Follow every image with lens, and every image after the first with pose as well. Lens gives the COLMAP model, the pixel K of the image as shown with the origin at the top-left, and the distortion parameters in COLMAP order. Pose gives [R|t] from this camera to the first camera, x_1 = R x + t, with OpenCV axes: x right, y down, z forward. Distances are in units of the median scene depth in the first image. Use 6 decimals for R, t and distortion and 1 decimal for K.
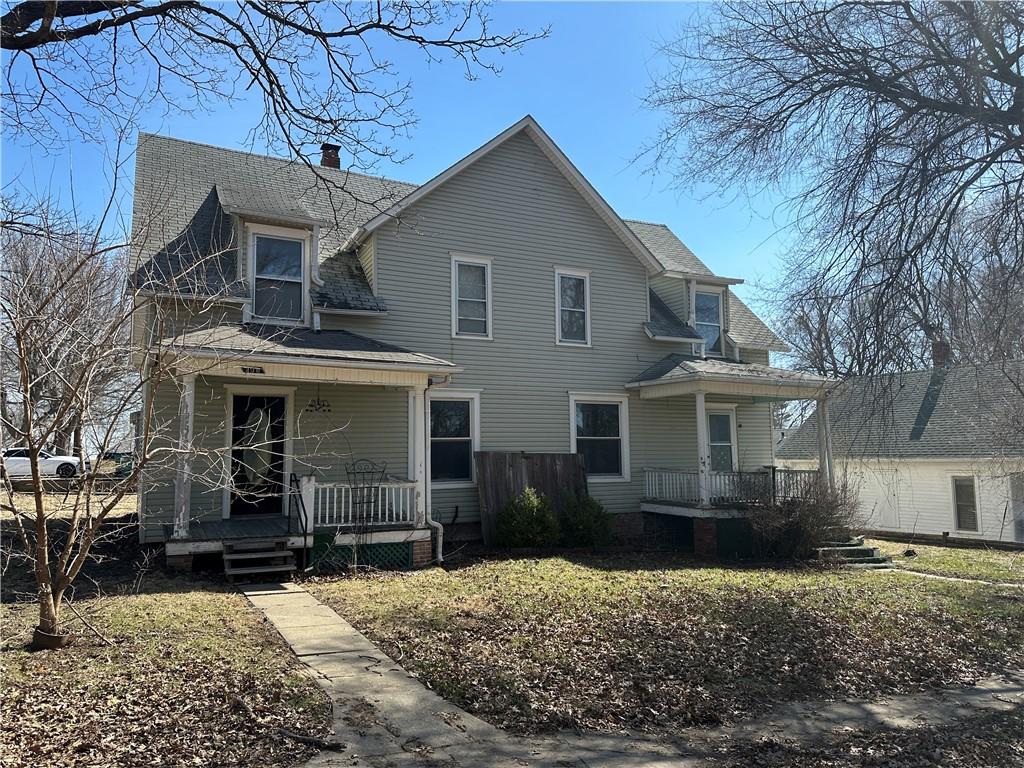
lens RADIAL K [[716.7, 0, 512.0], [0, 716.7, 384.0], [0, 0, 1]] dist [0.071365, -0.080090]
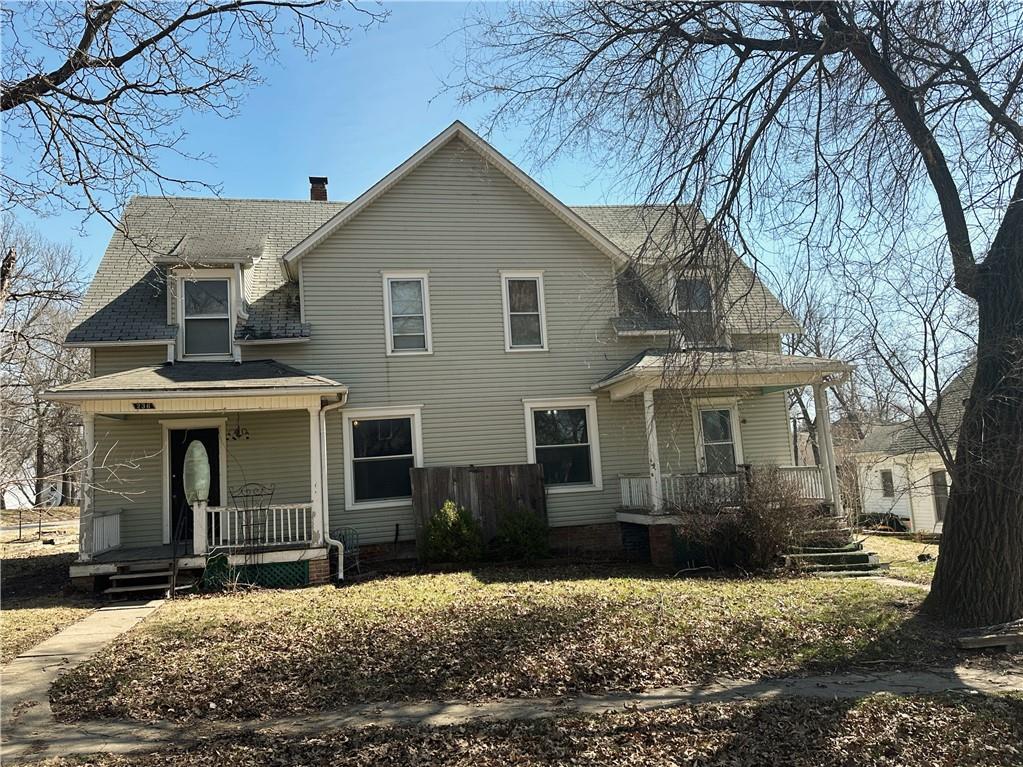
lens RADIAL K [[772.0, 0, 511.9], [0, 772.0, 390.2], [0, 0, 1]] dist [0.071979, -0.102752]
pose [[0.962899, -0.084915, -0.256153, 0.355948], [0.082495, 0.996387, -0.020196, 0.019258], [0.256943, -0.001684, 0.966425, 0.004266]]
